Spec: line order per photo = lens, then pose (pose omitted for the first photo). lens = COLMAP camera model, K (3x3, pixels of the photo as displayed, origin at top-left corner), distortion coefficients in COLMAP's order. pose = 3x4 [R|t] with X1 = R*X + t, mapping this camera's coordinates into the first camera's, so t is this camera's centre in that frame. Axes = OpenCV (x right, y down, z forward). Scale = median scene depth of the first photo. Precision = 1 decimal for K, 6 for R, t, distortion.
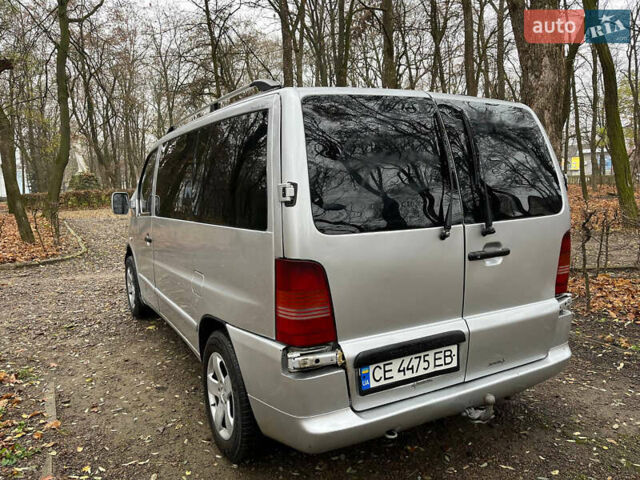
lens RADIAL K [[484.9, 0, 317.9], [0, 484.9, 239.5], [0, 0, 1]] dist [0.067600, -0.088532]
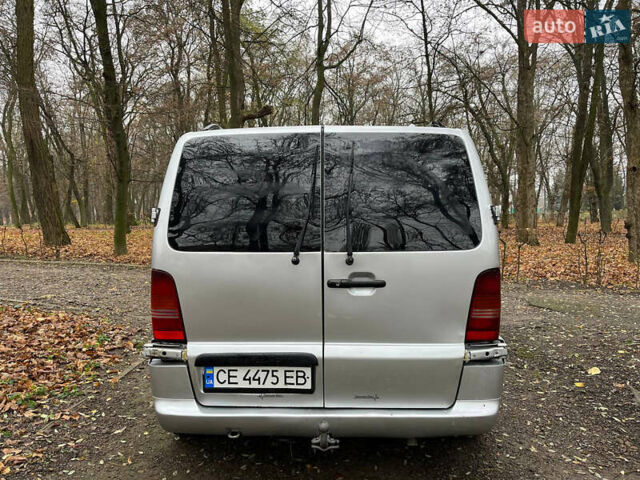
lens RADIAL K [[484.9, 0, 317.9], [0, 484.9, 239.5], [0, 0, 1]] dist [0.067600, -0.088532]
pose [[0.858804, 0.053746, -0.509477, 0.836376], [-0.079152, 0.996461, -0.028304, -0.027876], [0.506152, 0.064634, 0.860019, 0.106882]]
